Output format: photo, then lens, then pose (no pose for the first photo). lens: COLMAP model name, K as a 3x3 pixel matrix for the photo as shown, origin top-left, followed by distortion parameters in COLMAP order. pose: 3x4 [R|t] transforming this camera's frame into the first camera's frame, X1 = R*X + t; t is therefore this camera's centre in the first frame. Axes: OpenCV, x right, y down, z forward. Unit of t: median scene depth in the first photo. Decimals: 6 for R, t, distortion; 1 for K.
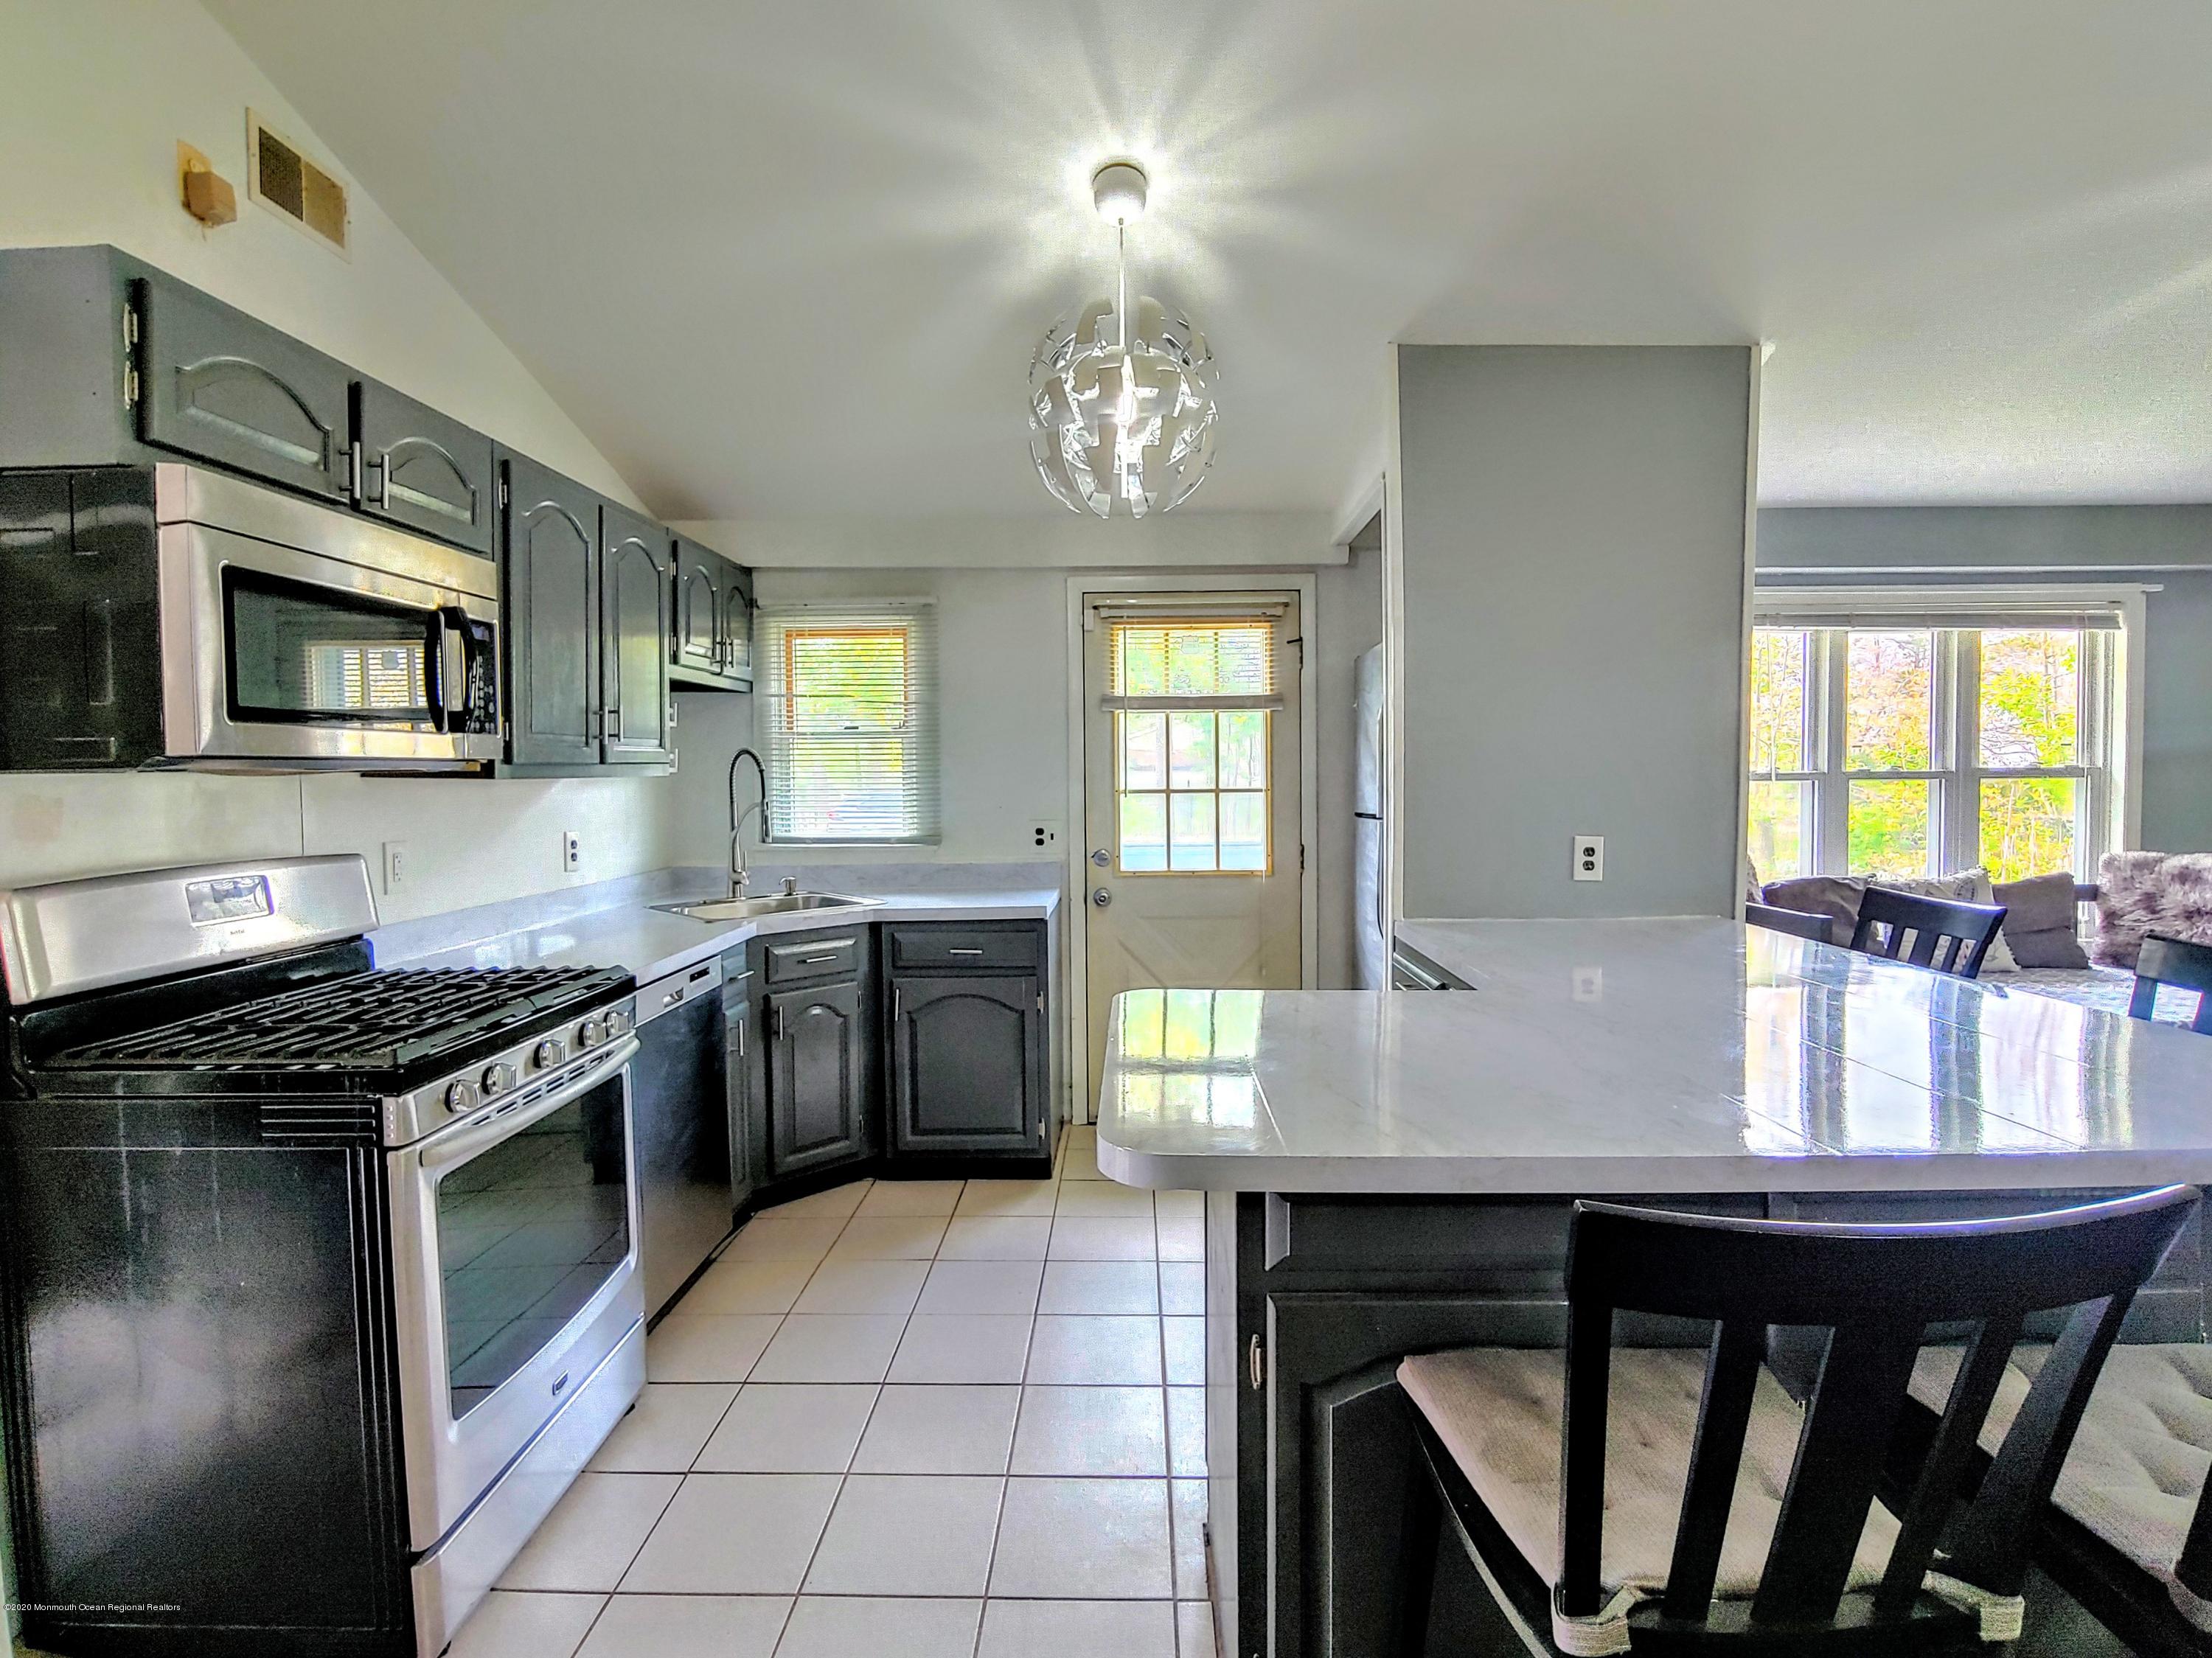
lens RADIAL K [[1093.1, 0, 1115.2], [0, 1093.1, 813.0], [0, 0, 1]] dist [-0.019667, -0.001160]
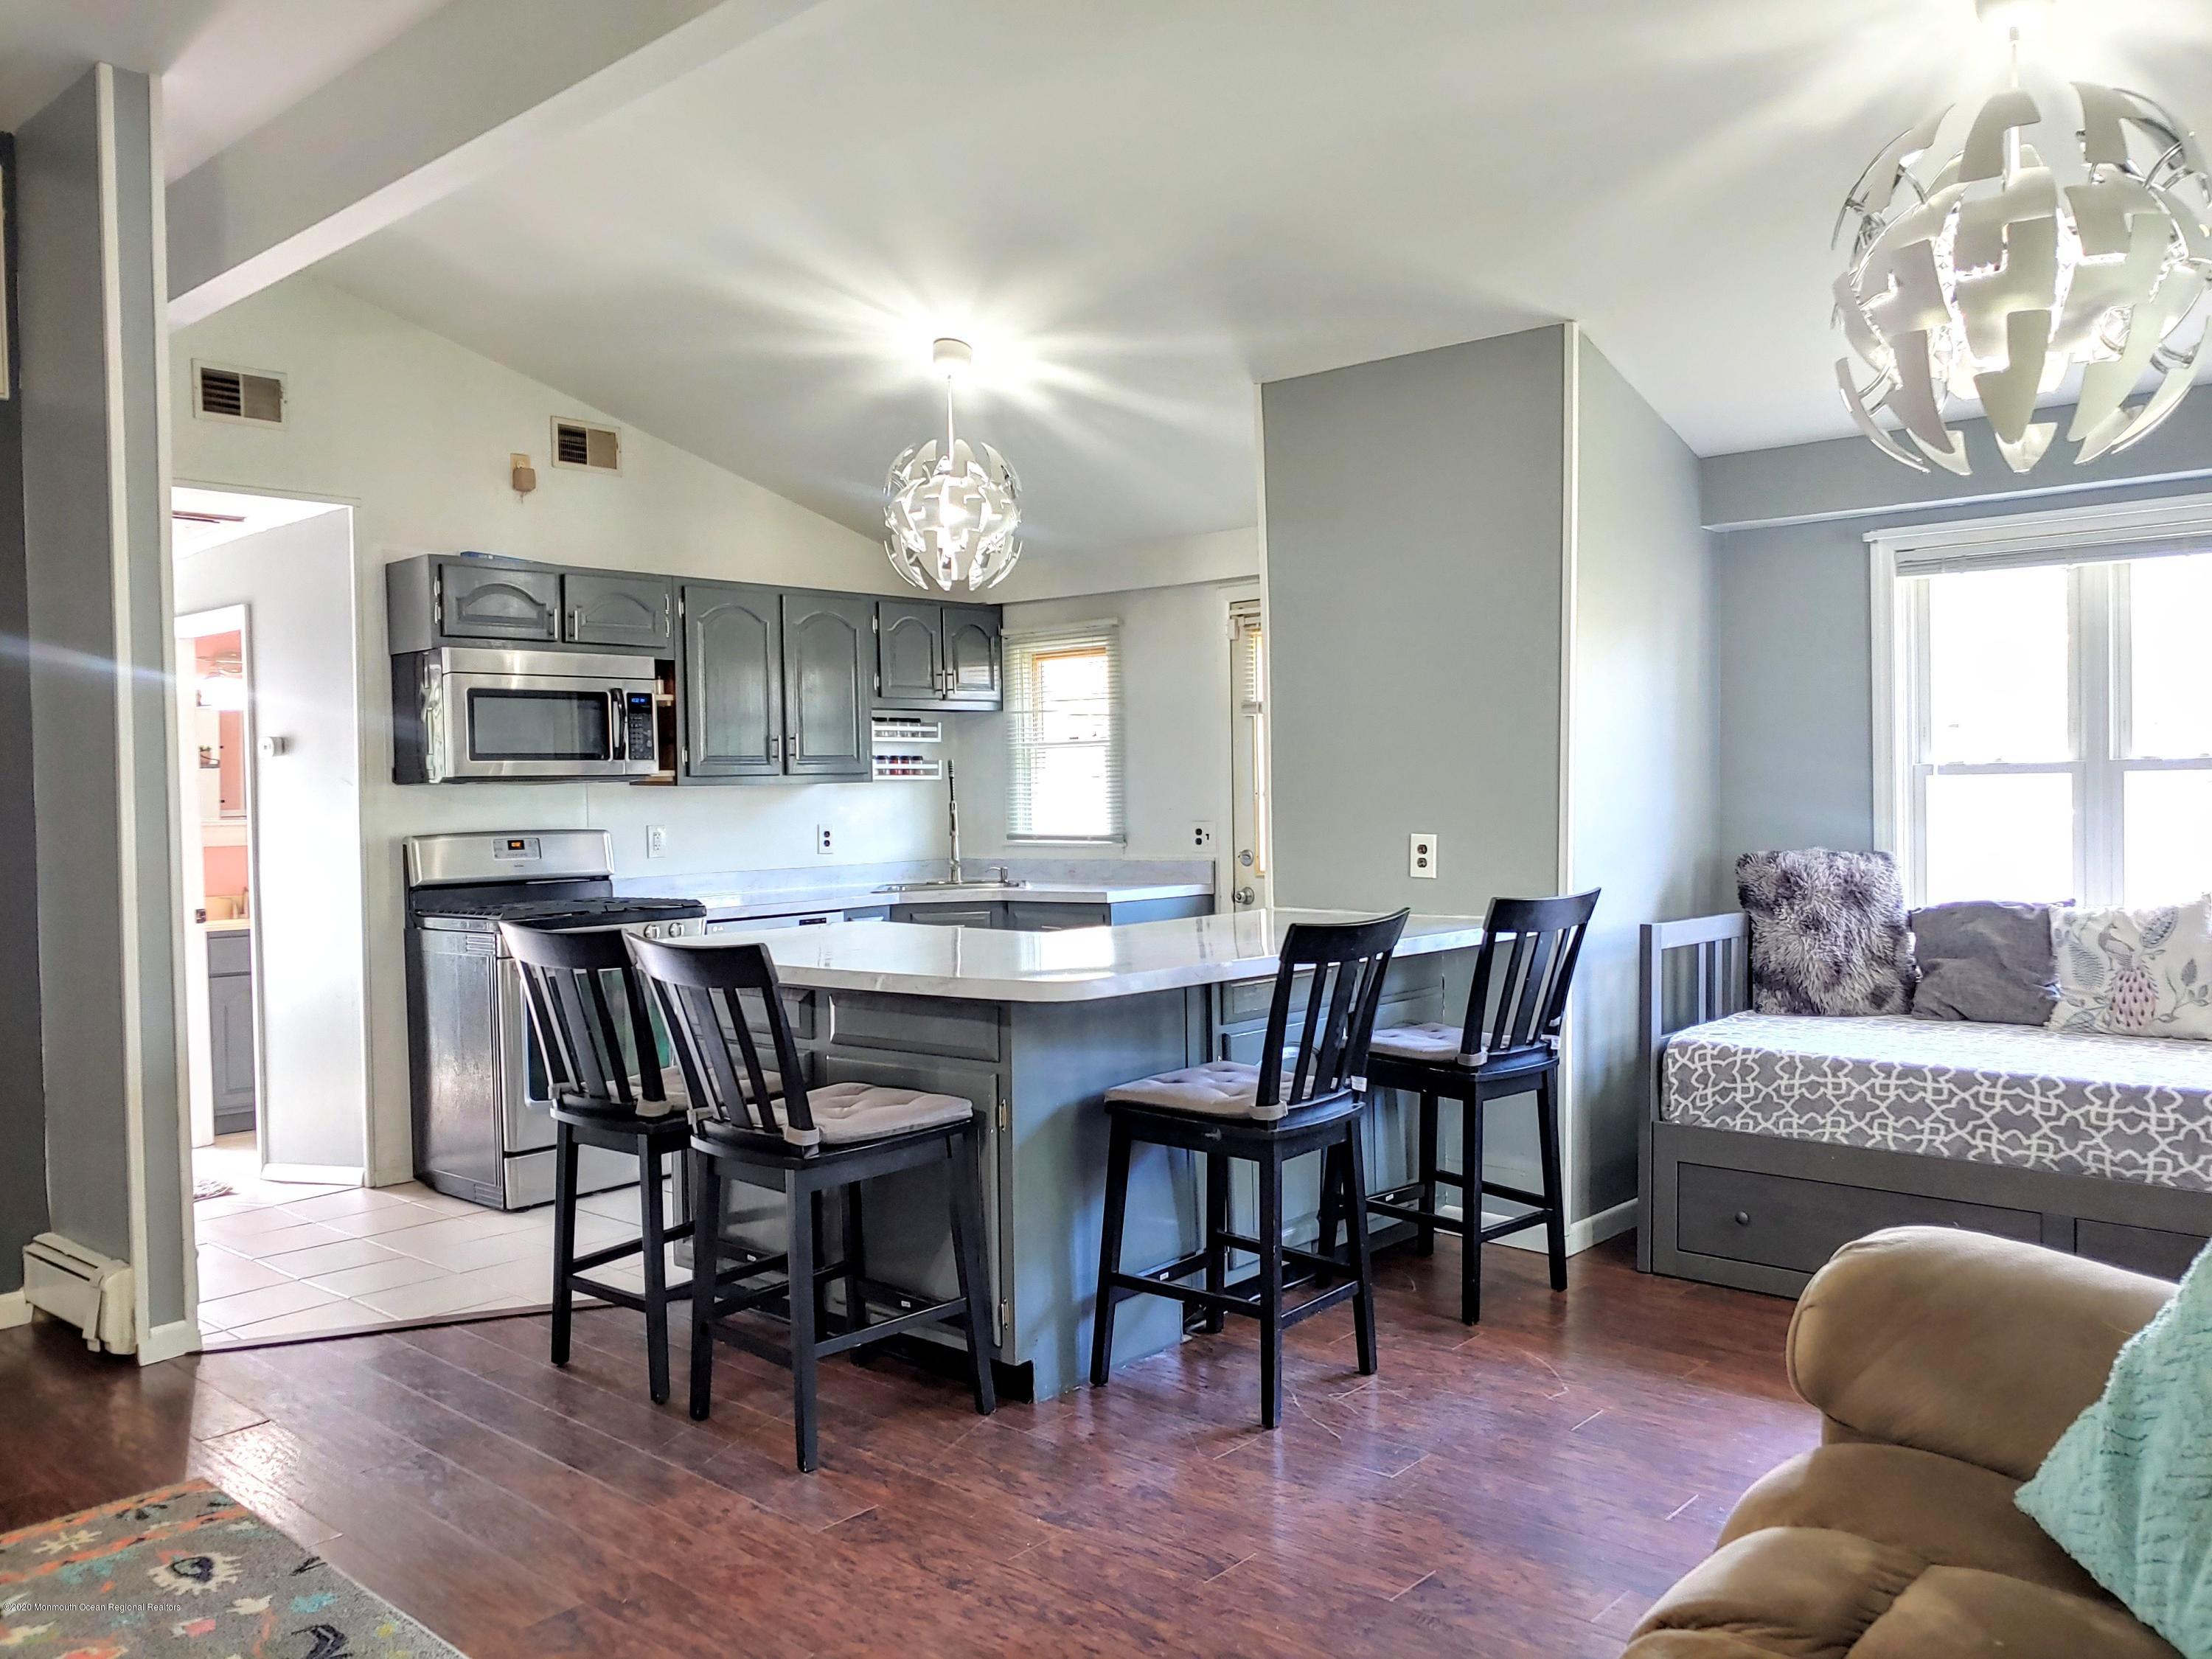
lens RADIAL K [[1705.4, 0, 1097.0], [0, 1705.4, 825.7], [0, 0, 1]] dist [0.005990, -0.026180]
pose [[0.755888, 0.007726, -0.654656, 1.007801], [-0.011090, 0.999938, -0.001004, 0.015209], [0.654608, 0.008018, 0.755926, -0.325933]]
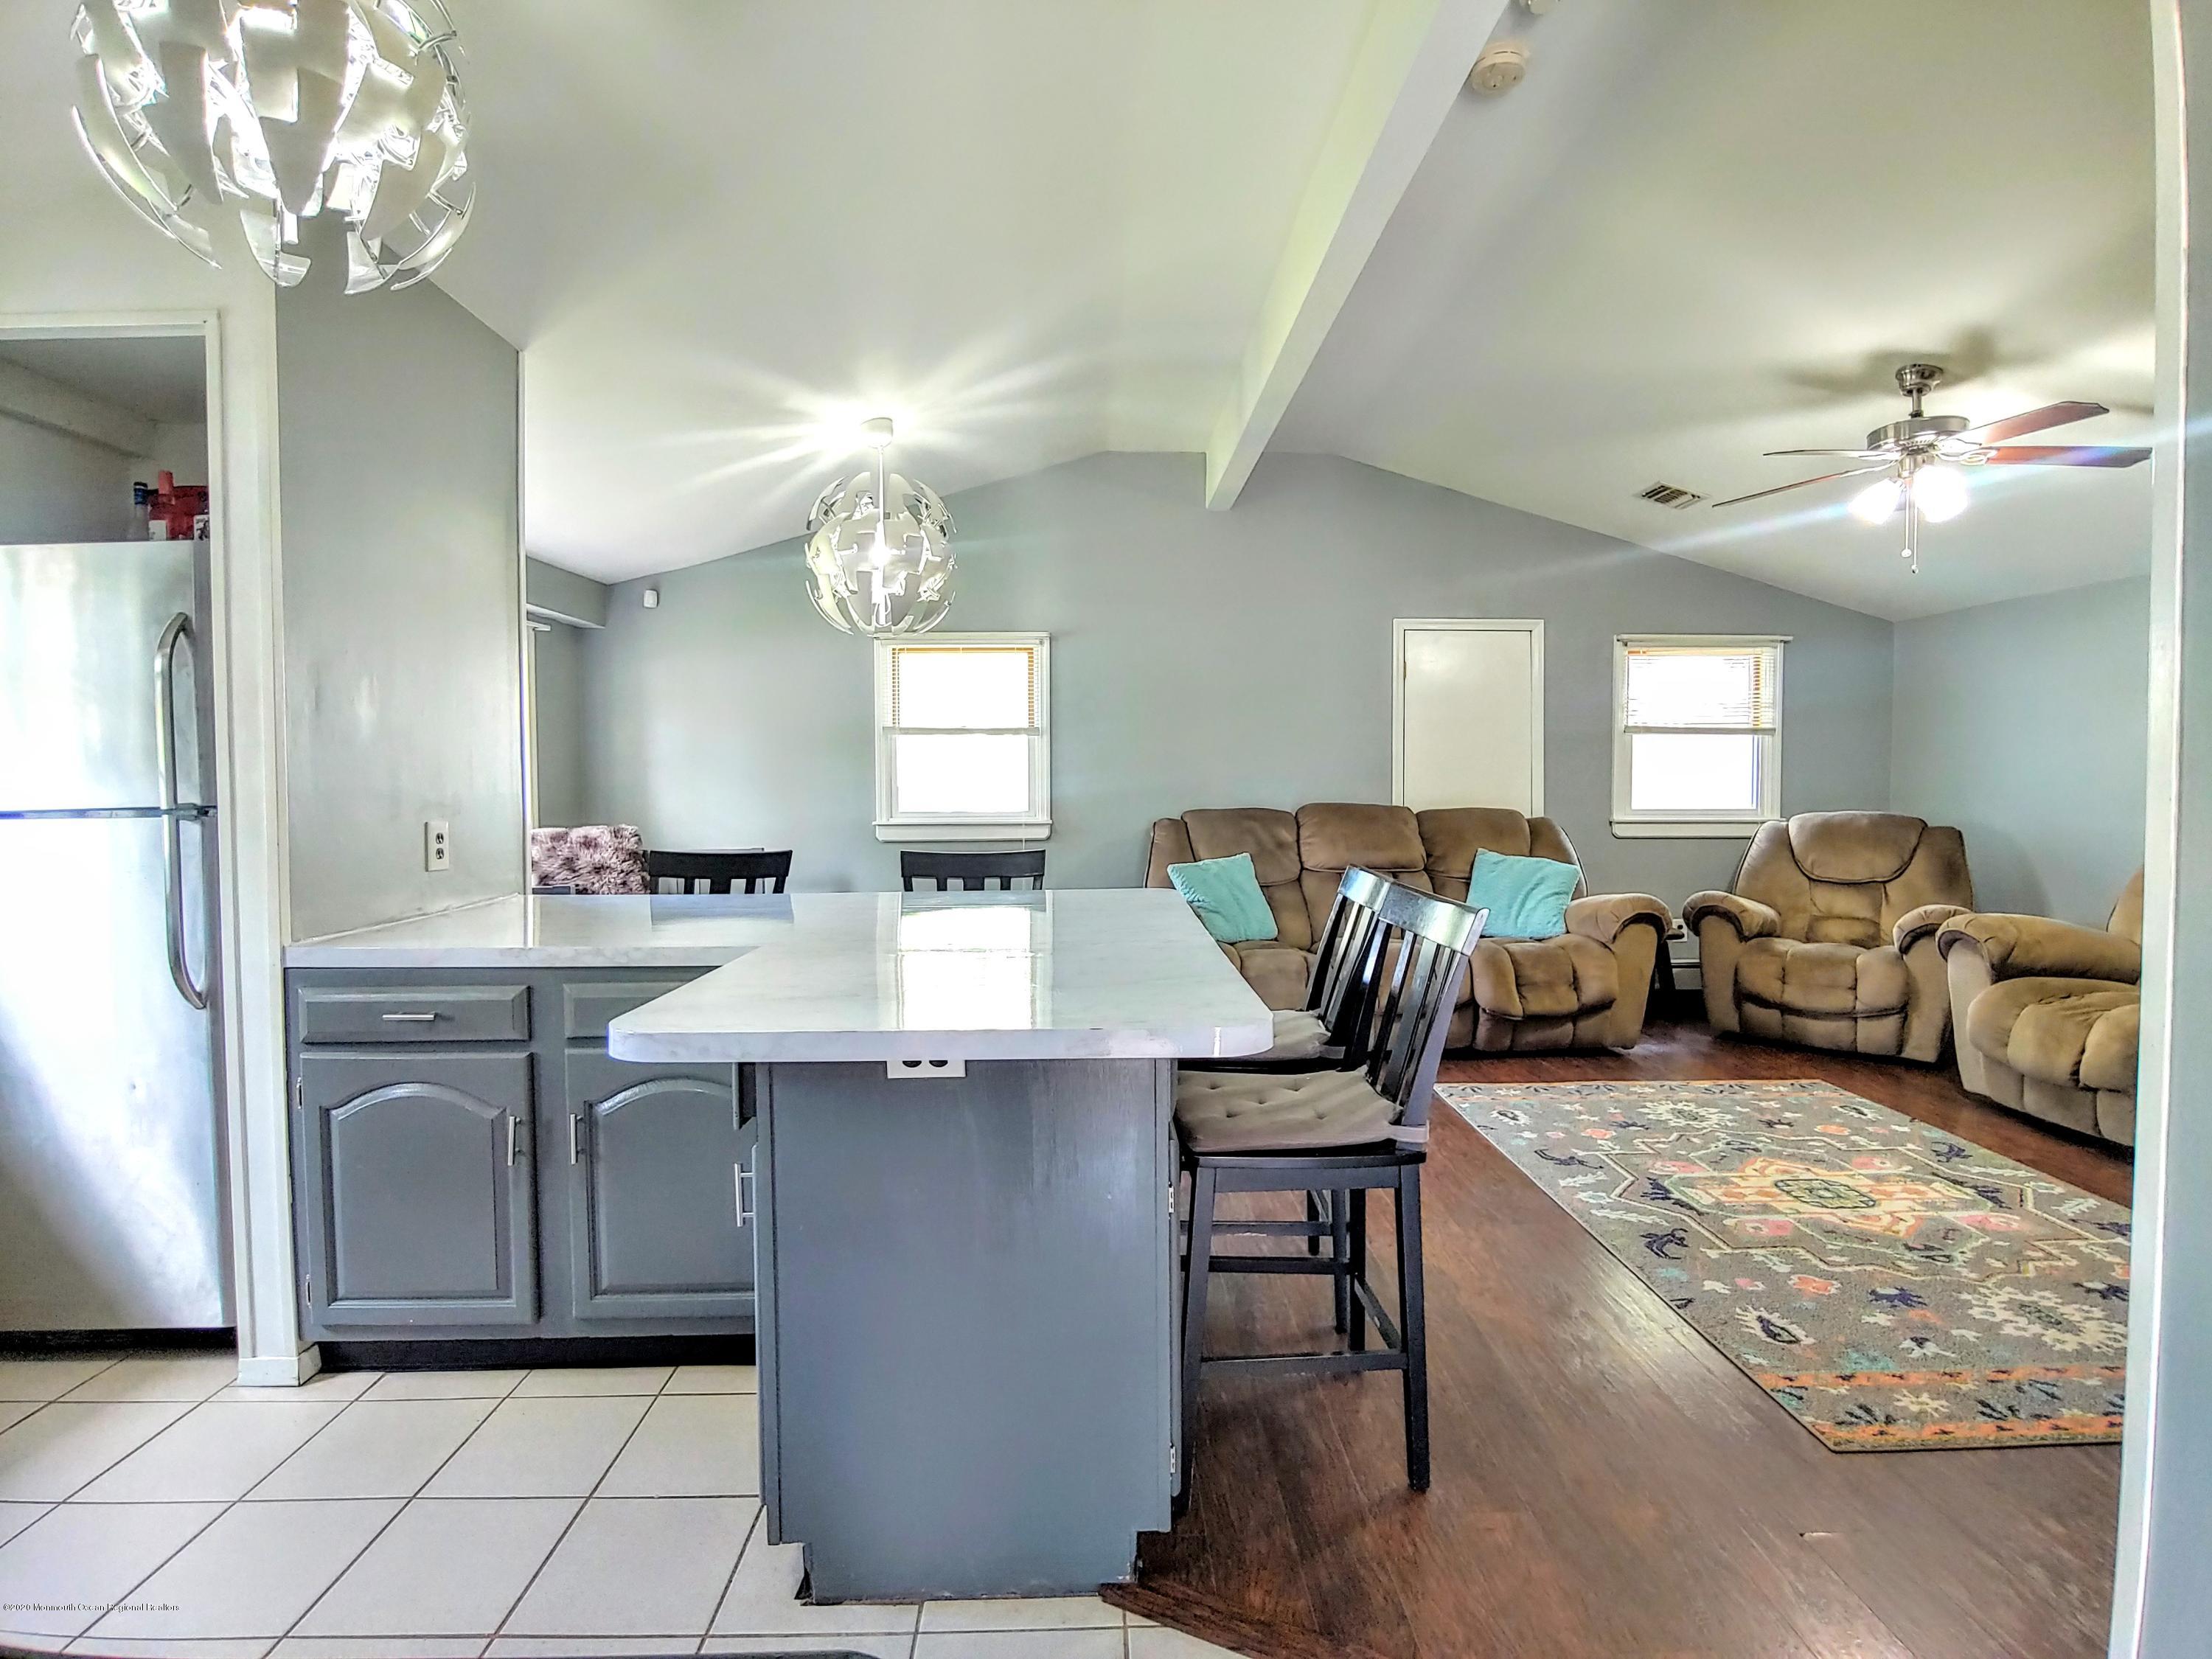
lens RADIAL K [[1055.7, 0, 1108.0], [0, 1055.7, 814.2], [0, 0, 1]] dist [-0.019169, -0.000444]
pose [[-0.047478, -0.026537, 0.998520, -0.371086], [0.040908, 0.998757, 0.028489, 0.011056], [-0.998034, 0.042200, -0.046334, 0.392460]]
